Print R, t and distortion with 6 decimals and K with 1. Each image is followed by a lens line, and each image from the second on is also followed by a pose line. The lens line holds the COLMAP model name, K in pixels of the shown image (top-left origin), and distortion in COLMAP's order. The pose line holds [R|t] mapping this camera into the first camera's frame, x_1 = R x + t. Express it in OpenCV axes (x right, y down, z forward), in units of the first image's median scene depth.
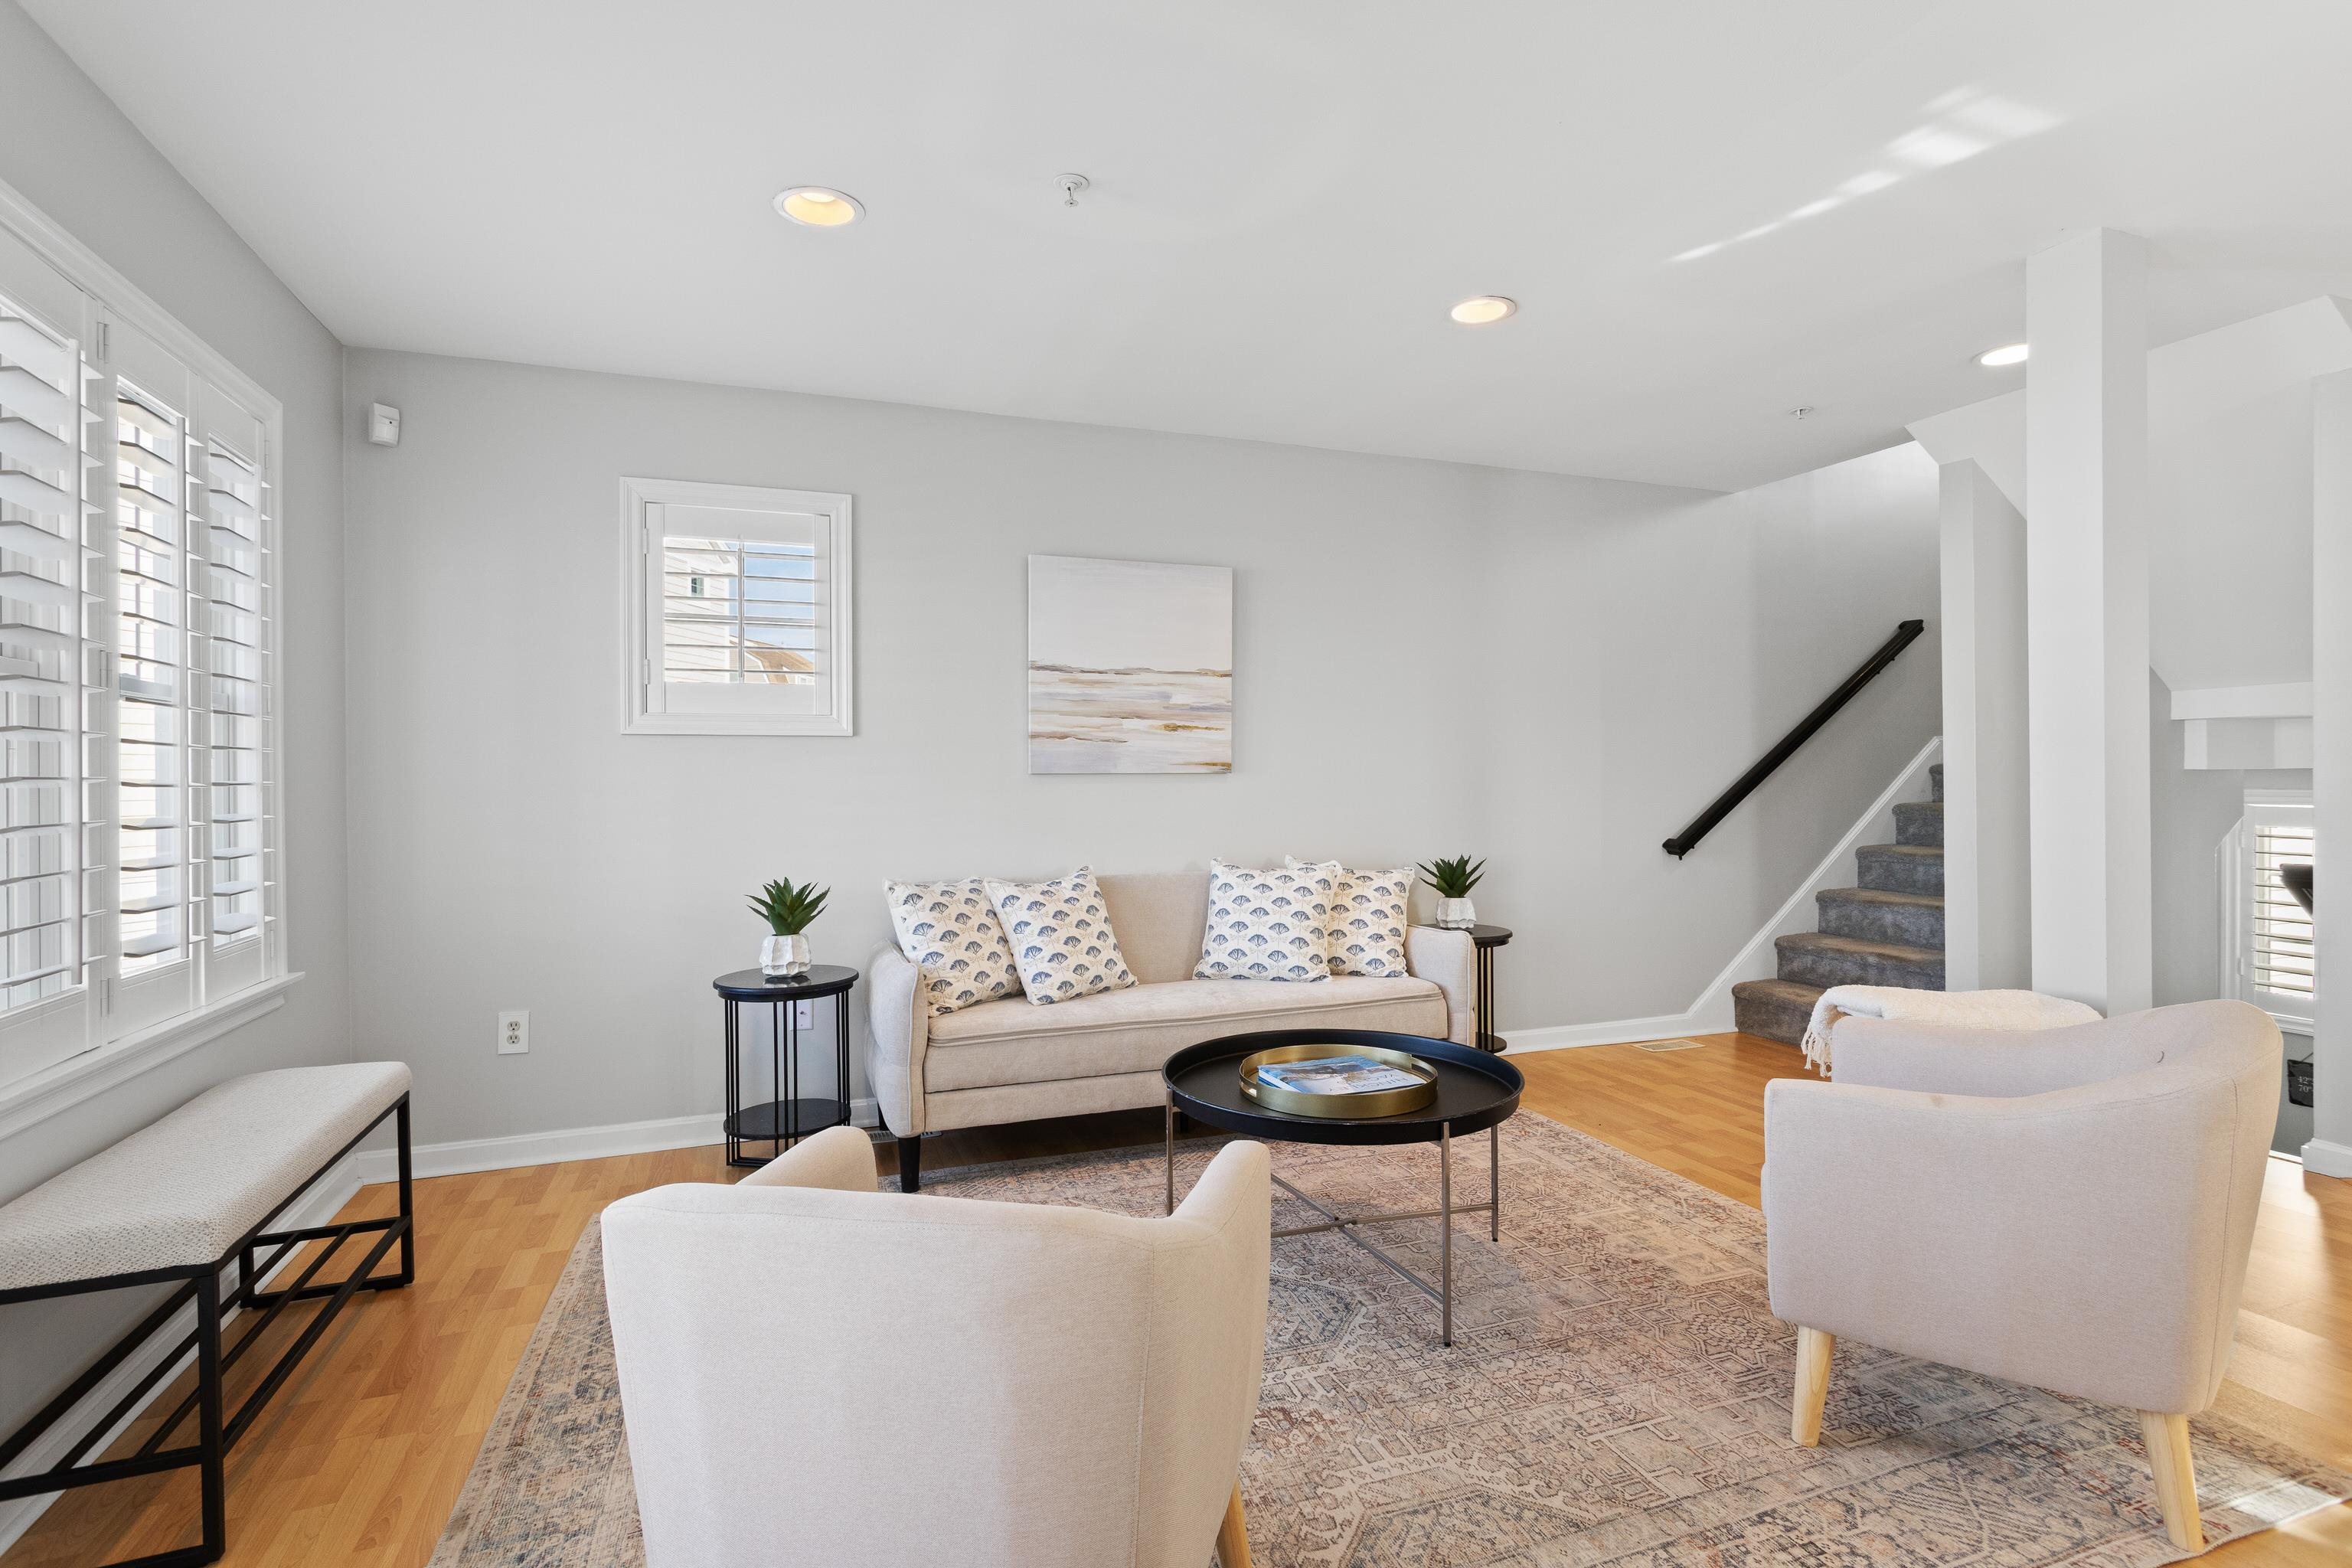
lens RADIAL K [[1117.4, 0, 1190.5], [0, 1117.4, 778.9], [0, 0, 1]] dist [-0.004163, 0.002072]
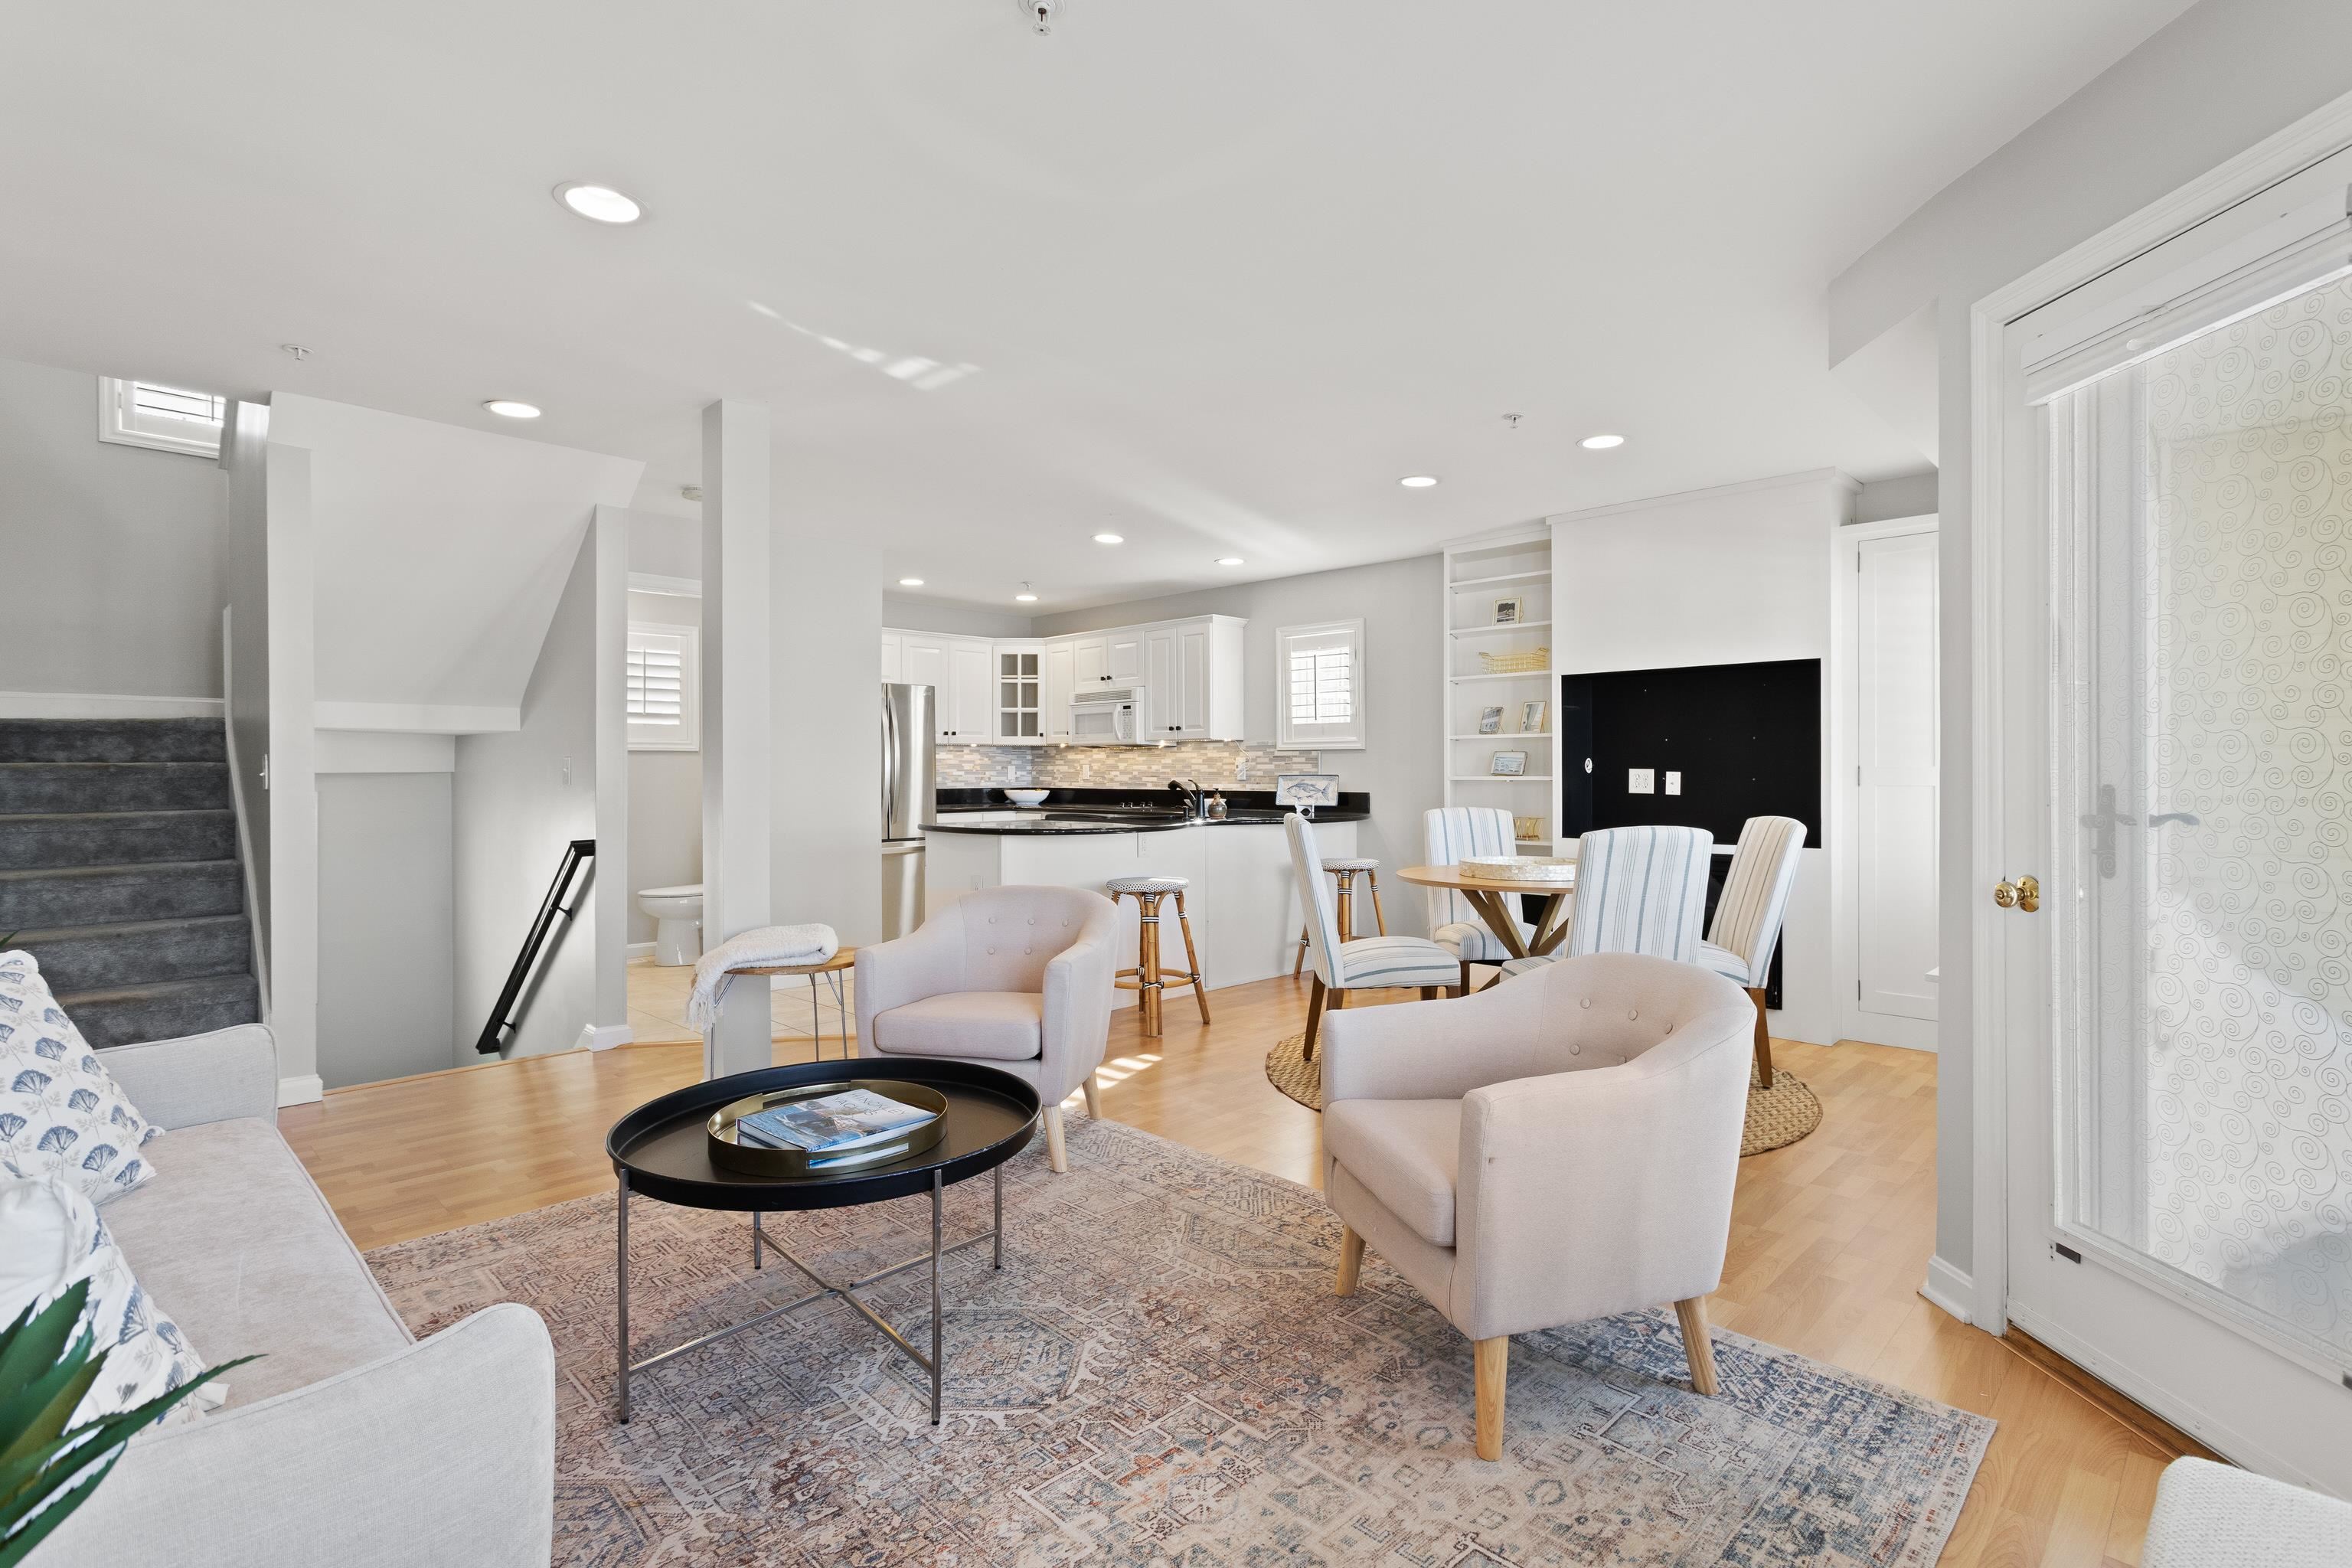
lens RADIAL K [[1117.4, 0, 1186.8], [0, 1117.4, 771.7], [0, 0, 1]] dist [-0.004163, 0.002072]
pose [[-0.419722, 0.007599, 0.907621, -0.541639], [0.006219, 0.999966, -0.005496, 0.003345], [-0.907631, 0.003338, -0.419755, 0.788525]]
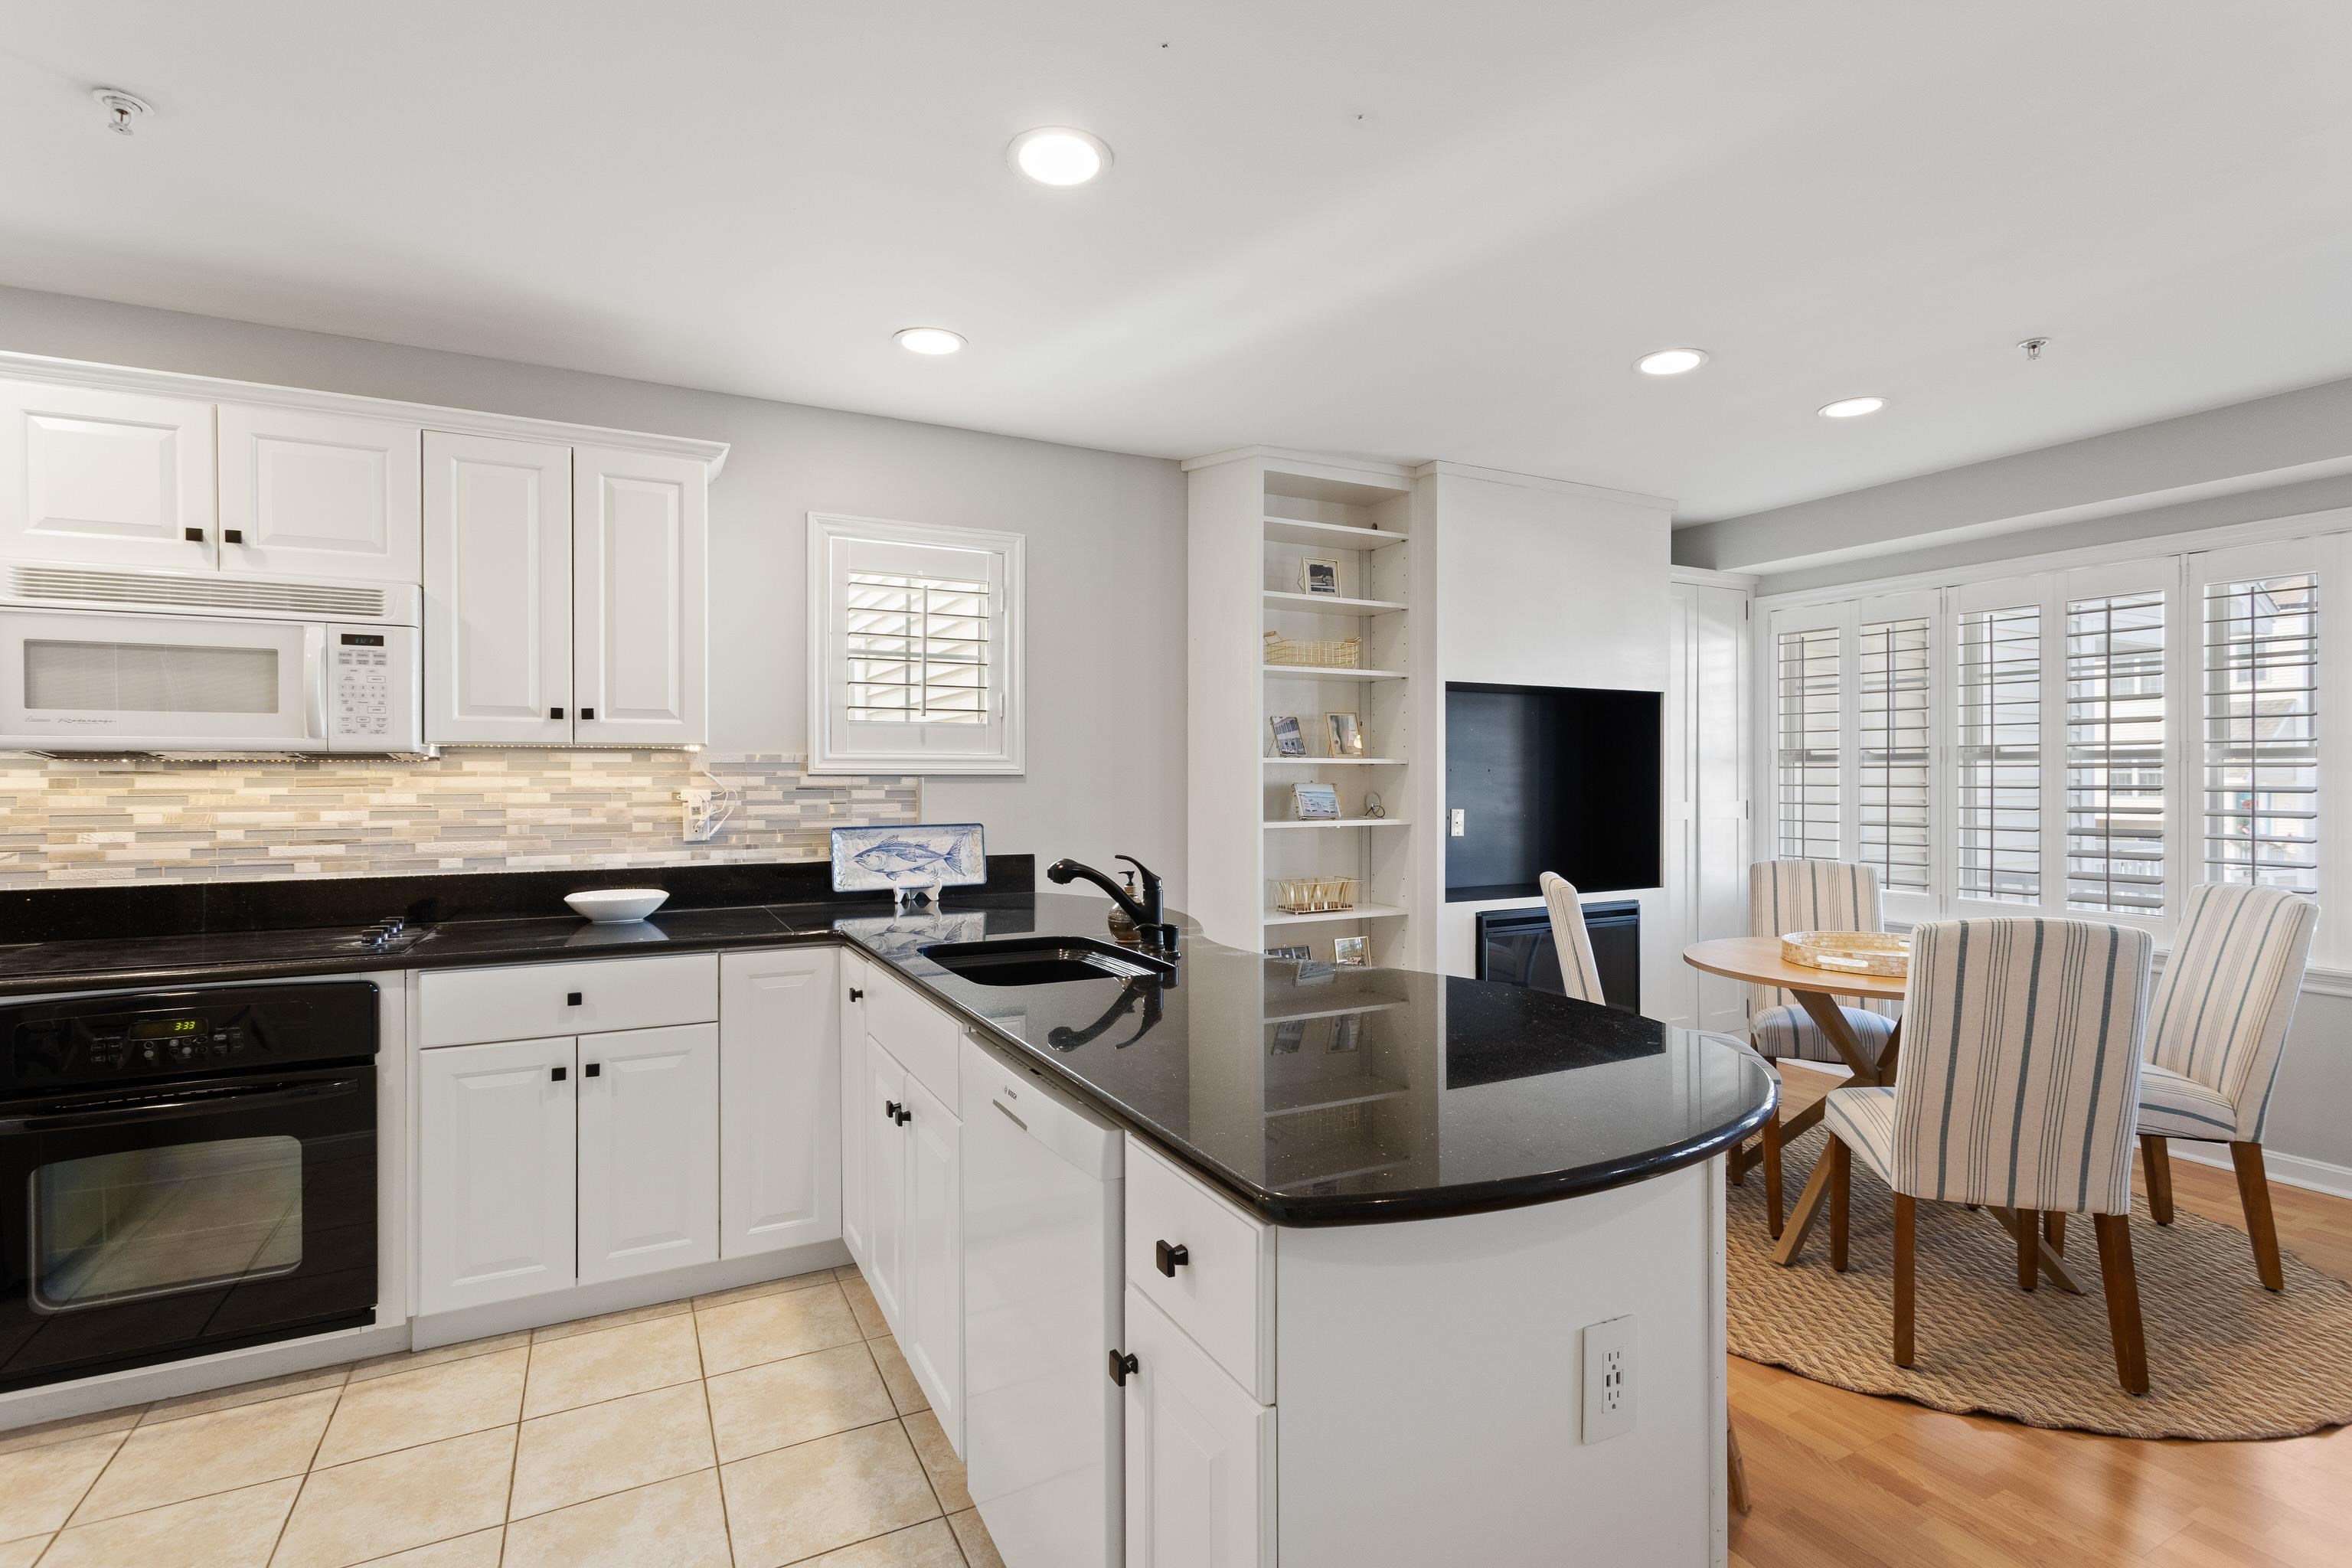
lens RADIAL K [[1117.4, 0, 1175.4], [0, 1117.4, 782.7], [0, 0, 1]] dist [-0.004163, 0.002072]
pose [[-0.992743, 0.008747, -0.119938, 0.996367], [0.007844, 0.999937, 0.008001, -0.042338], [0.120000, 0.007002, -0.992749, 0.764977]]
